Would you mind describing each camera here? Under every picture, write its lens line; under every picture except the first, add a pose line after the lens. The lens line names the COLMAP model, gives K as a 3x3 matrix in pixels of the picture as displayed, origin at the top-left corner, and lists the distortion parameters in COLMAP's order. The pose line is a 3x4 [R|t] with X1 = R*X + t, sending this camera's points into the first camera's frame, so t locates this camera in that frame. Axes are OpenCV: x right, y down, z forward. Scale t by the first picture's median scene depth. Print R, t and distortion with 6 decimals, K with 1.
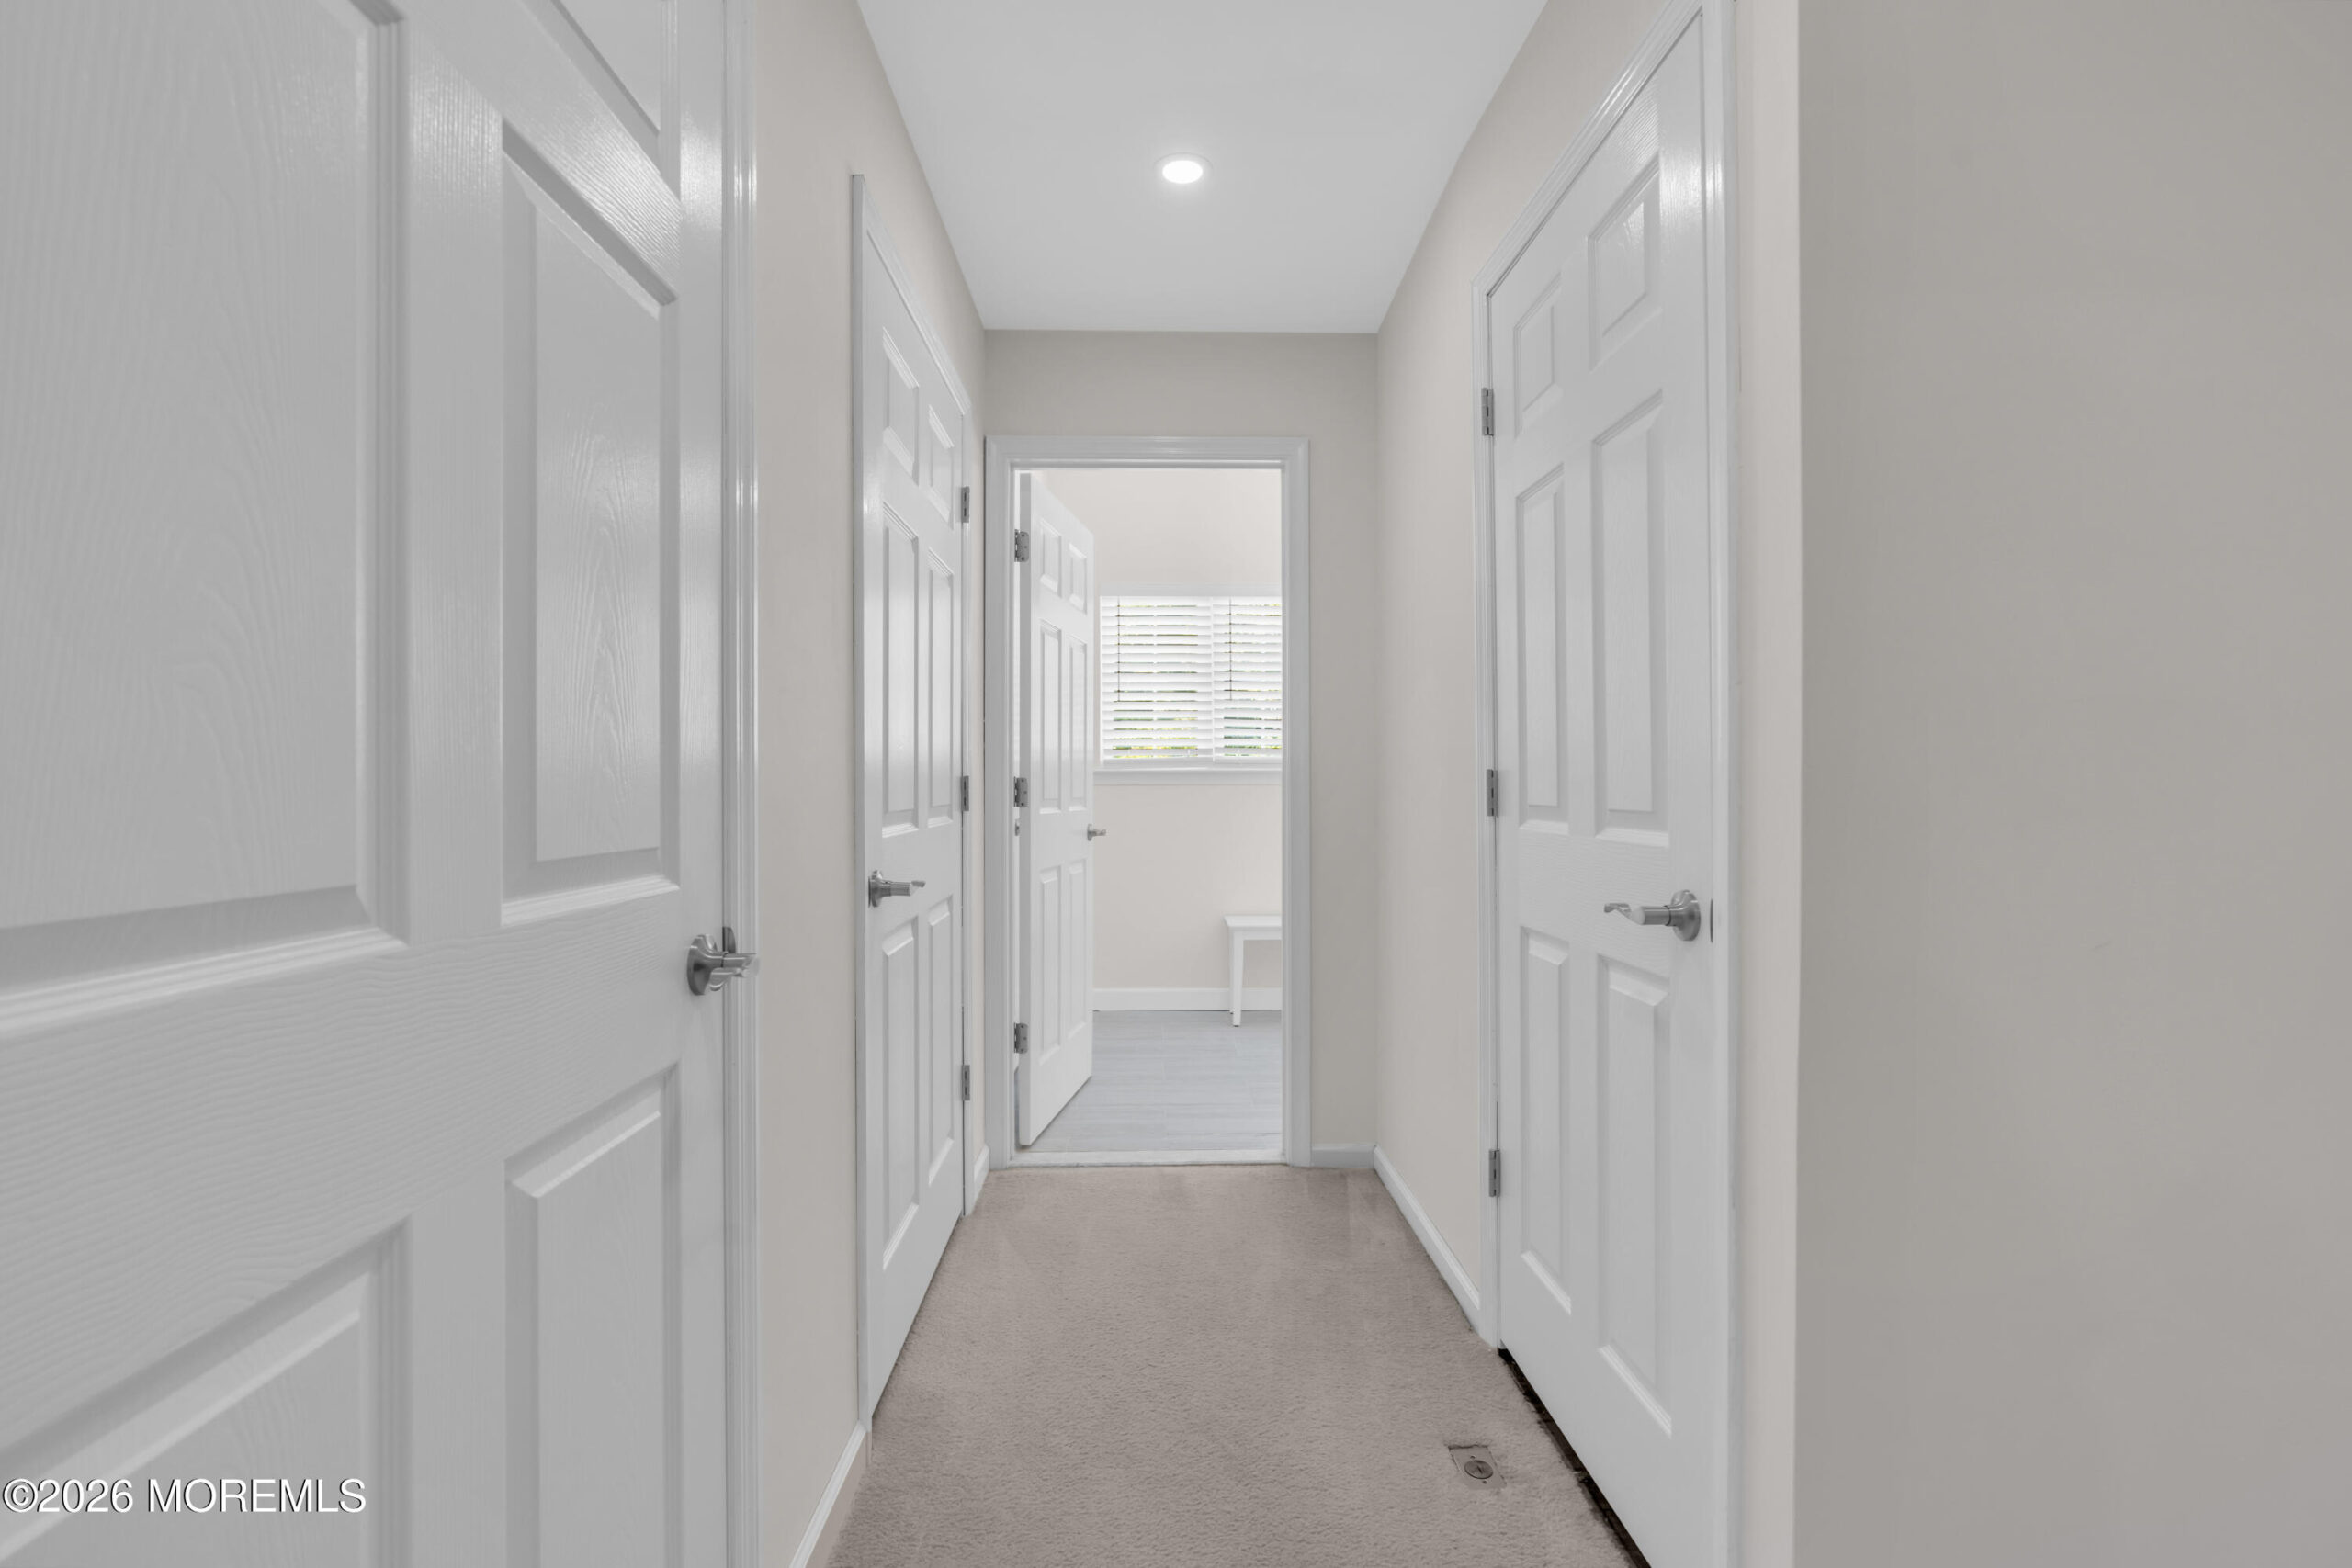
lens RADIAL K [[1056.4, 0, 1171.4], [0, 1056.4, 776.5], [0, 0, 1]] dist [-0.004310, 0.000314]
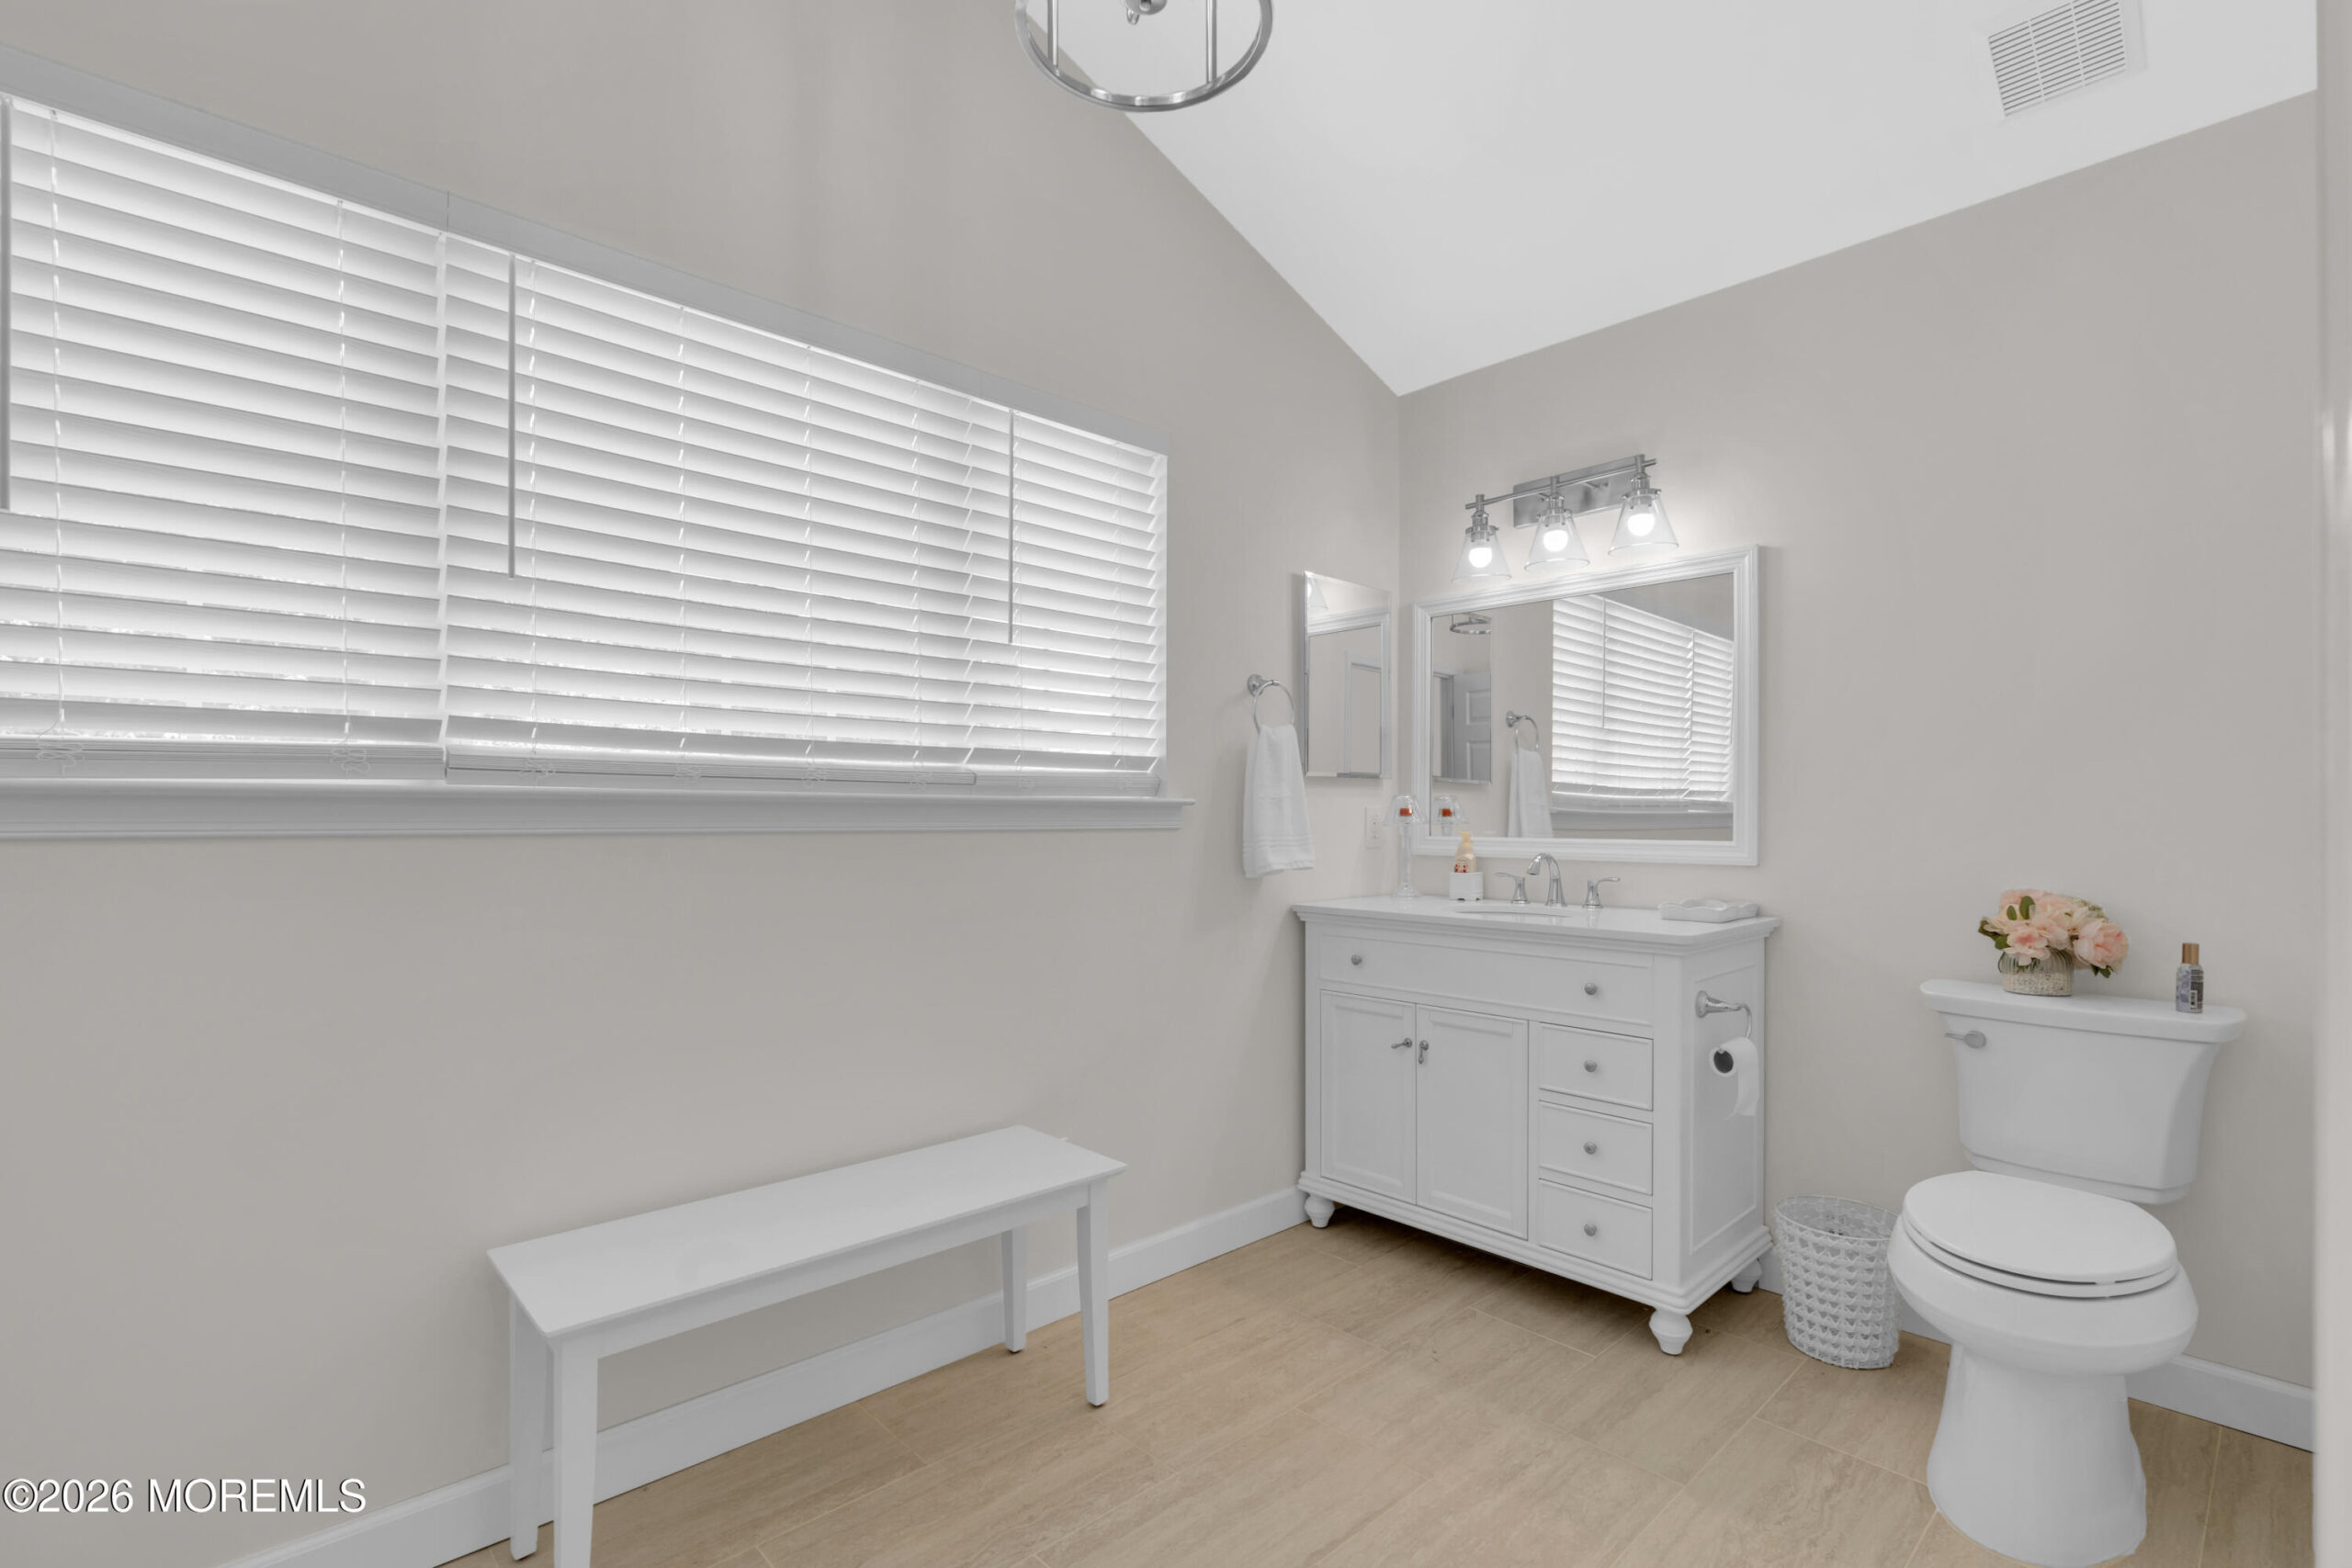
lens RADIAL K [[1078.1, 0, 1174.1], [0, 1078.1, 814.9], [0, 0, 1]] dist [-0.002313, 0.004982]
pose [[0.744274, 0.004244, 0.667861, -0.013974], [-0.009006, 0.999953, 0.003682, -0.000980], [-0.667814, -0.008755, 0.744277, 0.610235]]
